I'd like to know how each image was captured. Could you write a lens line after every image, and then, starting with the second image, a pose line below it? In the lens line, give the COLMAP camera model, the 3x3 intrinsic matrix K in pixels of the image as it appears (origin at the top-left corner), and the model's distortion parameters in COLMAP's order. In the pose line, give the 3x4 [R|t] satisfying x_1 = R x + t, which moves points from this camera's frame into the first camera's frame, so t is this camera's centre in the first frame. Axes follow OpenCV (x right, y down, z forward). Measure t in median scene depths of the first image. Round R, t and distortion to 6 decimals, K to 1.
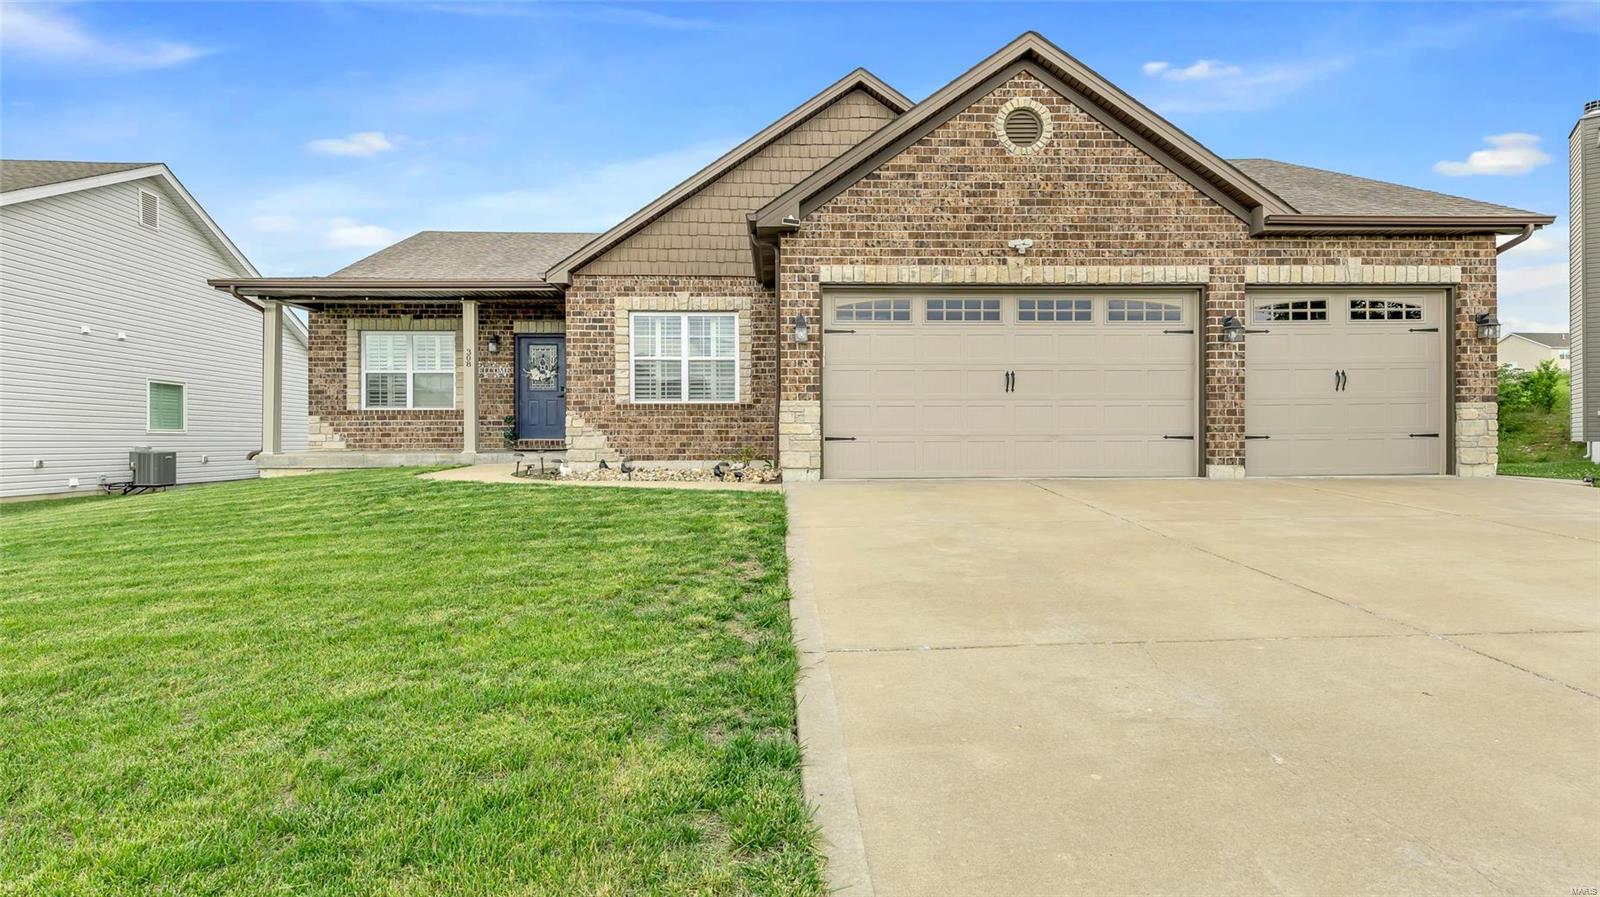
lens RADIAL K [[758.9, 0, 805.9], [0, 758.9, 448.1], [0, 0, 1]] dist [0.001945, -0.000275]
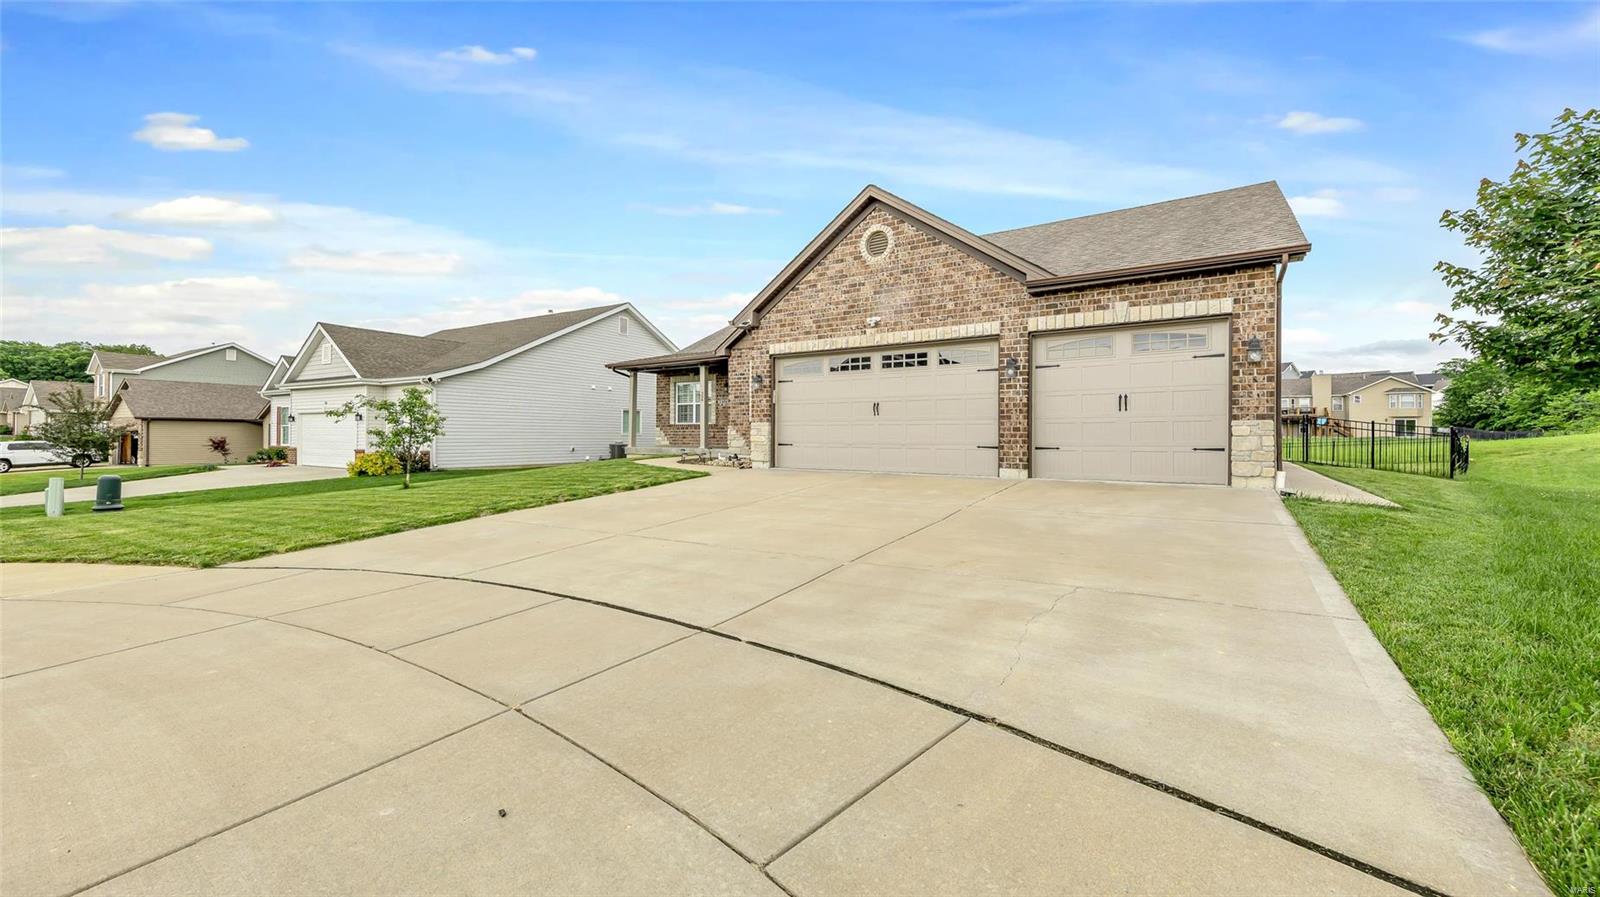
lens RADIAL K [[603.7, 0, 813.4], [0, 603.7, 441.8], [0, 0, 1]] dist [0.000124, -0.000007]
pose [[0.820496, 0.013067, -0.571503, 0.844053], [-0.014288, 0.999895, 0.002349, -0.021657], [0.571474, 0.006239, 0.820597, -0.070765]]
